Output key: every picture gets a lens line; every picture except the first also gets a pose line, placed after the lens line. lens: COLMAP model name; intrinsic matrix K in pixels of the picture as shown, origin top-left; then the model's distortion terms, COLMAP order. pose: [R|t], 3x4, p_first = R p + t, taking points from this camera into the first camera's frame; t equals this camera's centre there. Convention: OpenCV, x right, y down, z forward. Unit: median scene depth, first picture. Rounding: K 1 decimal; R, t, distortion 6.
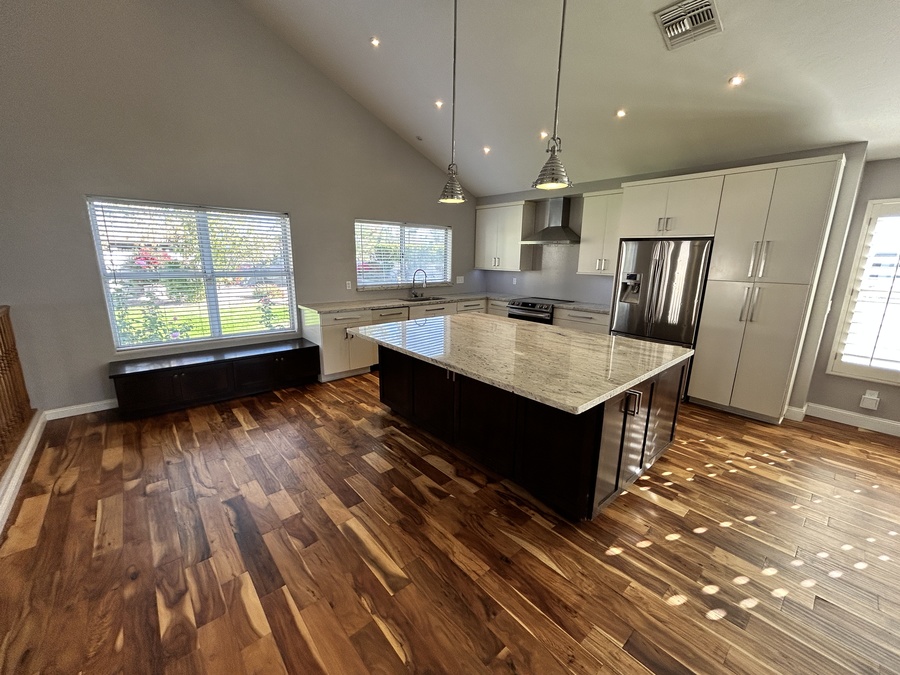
lens RADIAL K [[365.7, 0, 445.3], [0, 365.7, 335.8], [0, 0, 1]] dist [0.000419, 0.000394]
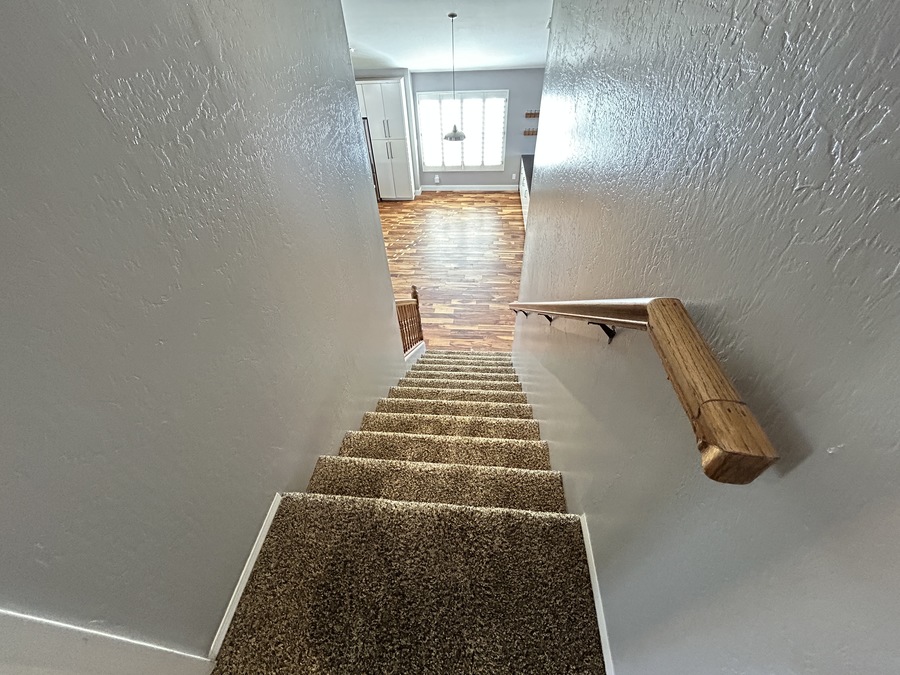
lens RADIAL K [[365.7, 0, 447.9], [0, 365.7, 339.5], [0, 0, 1]] dist [0.000419, 0.000394]
pose [[0.721508, -0.510005, 0.468317, -0.593626], [0.203497, 0.802681, 0.560618, -0.357075], [-0.661827, -0.309189, 0.682925, -1.199144]]
